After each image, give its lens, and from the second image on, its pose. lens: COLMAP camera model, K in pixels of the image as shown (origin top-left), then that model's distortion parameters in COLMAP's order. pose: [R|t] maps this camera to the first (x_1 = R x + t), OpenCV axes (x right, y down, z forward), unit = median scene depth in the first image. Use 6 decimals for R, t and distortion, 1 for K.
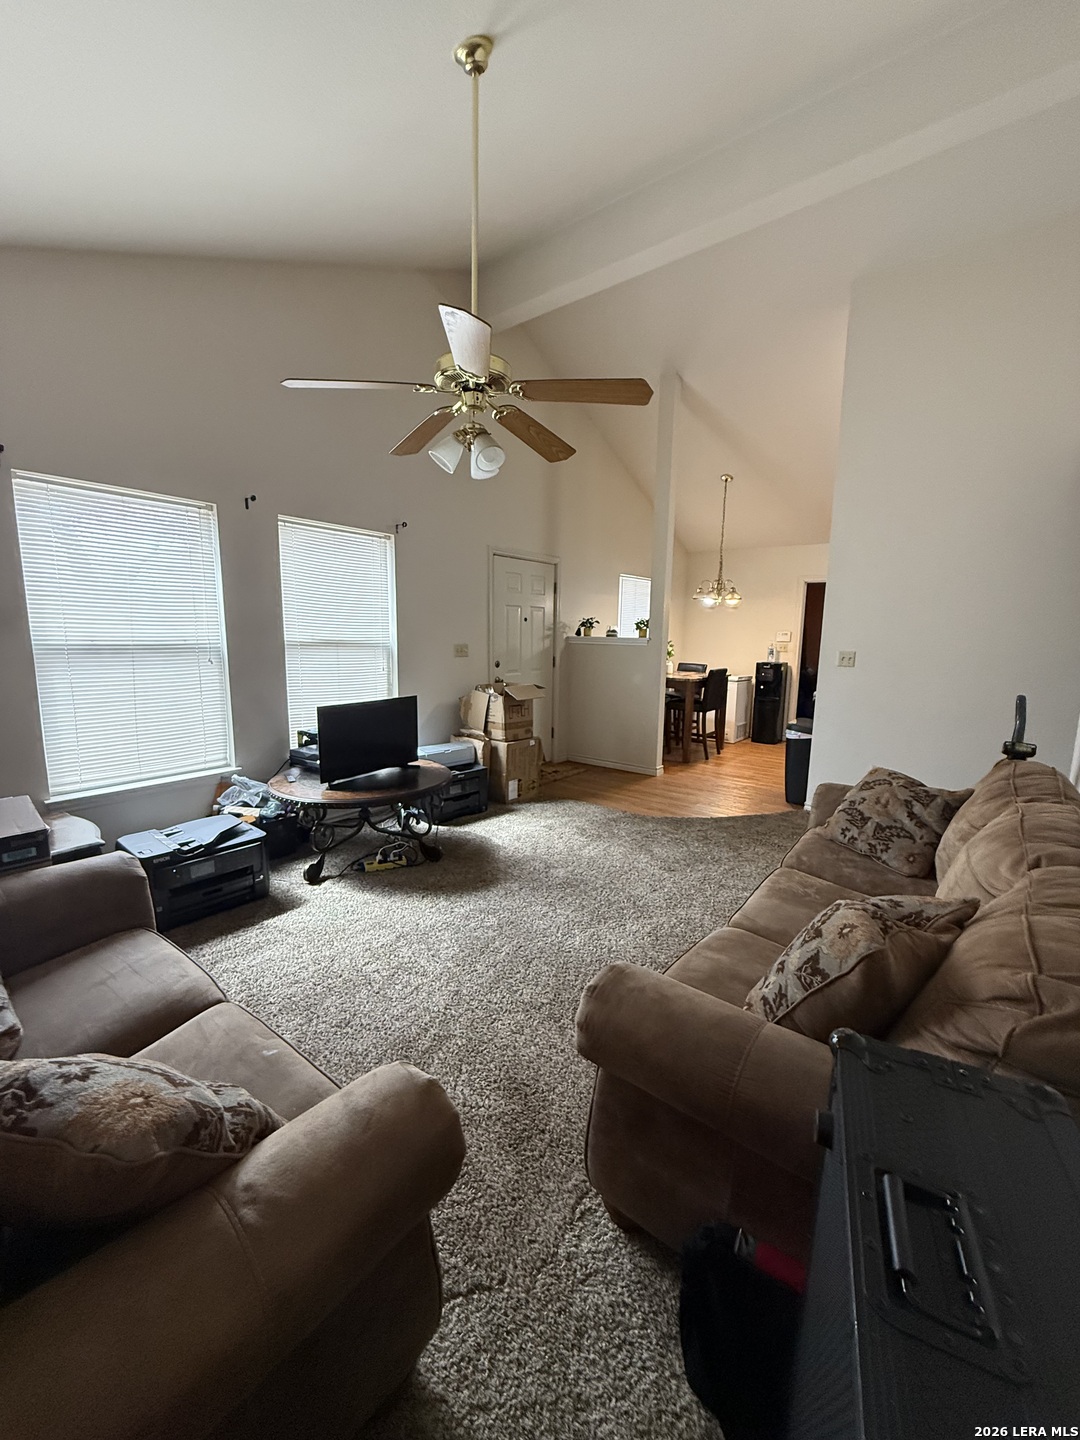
lens RADIAL K [[577.2, 0, 540.0], [0, 577.2, 720.0], [0, 0, 1]] dist [-0.000693, 0.000024]
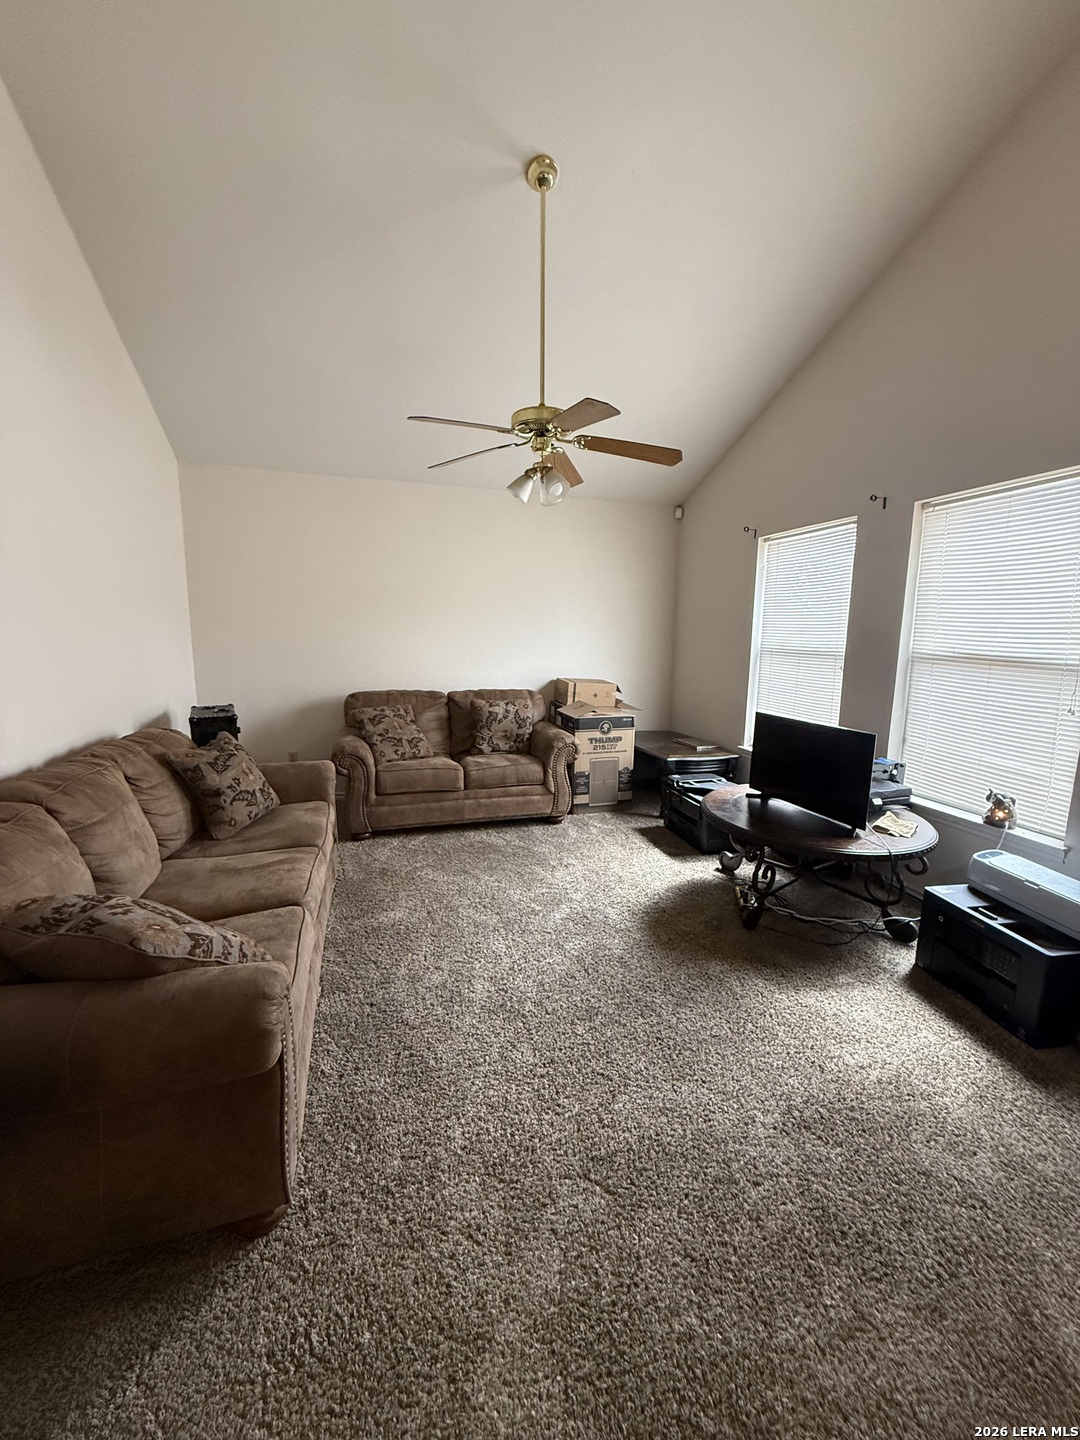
lens RADIAL K [[577.2, 0, 540.0], [0, 577.2, 720.0], [0, 0, 1]] dist [-0.000693, 0.000024]
pose [[-0.555735, 0.105425, -0.824648, 0.645949], [-0.154782, 0.961463, 0.227225, -0.176224], [0.816824, 0.253918, -0.518001, 1.189366]]
